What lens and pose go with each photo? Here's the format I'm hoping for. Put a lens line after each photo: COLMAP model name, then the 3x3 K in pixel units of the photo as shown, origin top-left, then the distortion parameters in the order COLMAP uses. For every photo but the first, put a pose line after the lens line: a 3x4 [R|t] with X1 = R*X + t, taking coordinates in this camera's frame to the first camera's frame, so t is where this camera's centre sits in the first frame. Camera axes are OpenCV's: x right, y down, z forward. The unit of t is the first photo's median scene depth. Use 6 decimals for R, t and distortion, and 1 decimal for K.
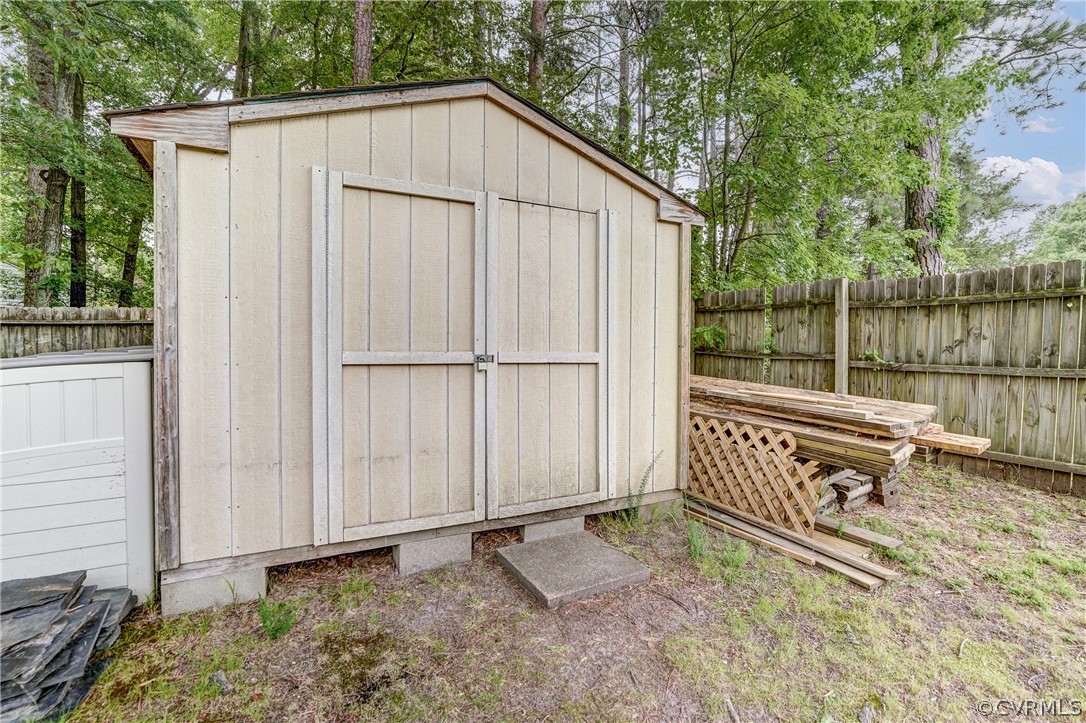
lens RADIAL K [[502.8, 0, 547.9], [0, 502.8, 356.0], [0, 0, 1]] dist [-0.045745, 0.025919]
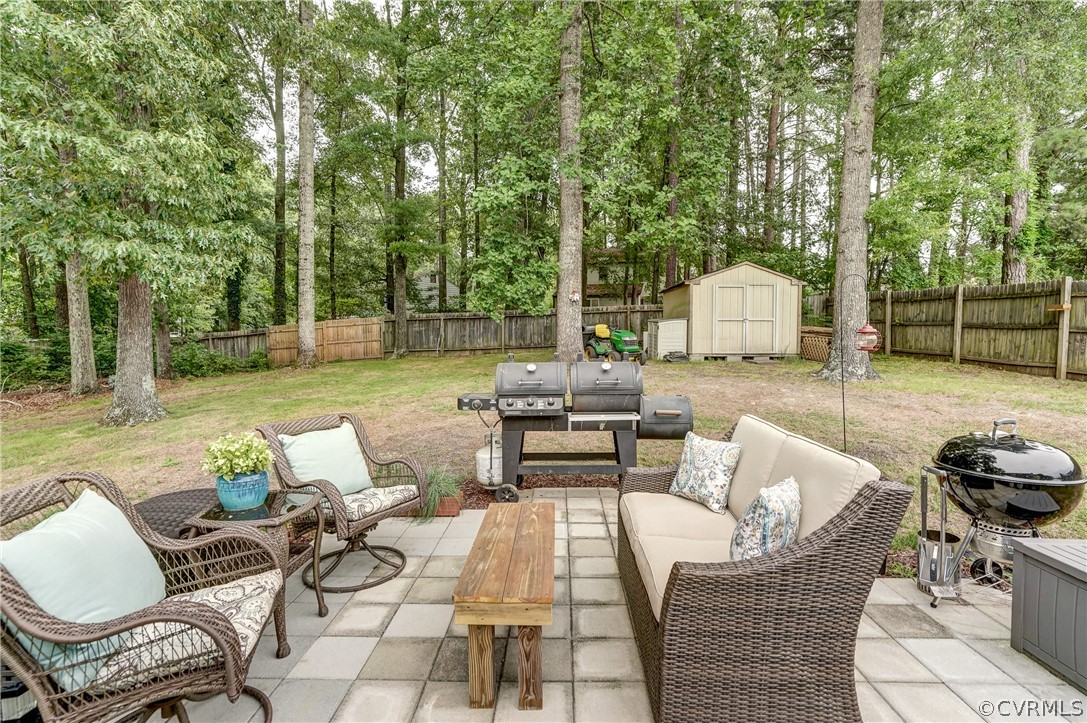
lens RADIAL K [[503.2, 0, 548.4], [0, 503.2, 356.0], [0, 0, 1]] dist [-0.045745, 0.025919]
pose [[0.889368, 0.007665, -0.457129, 0.341846], [-0.006614, 0.999971, 0.003898, 0.310688], [0.457145, -0.000443, 0.889392, -3.645104]]
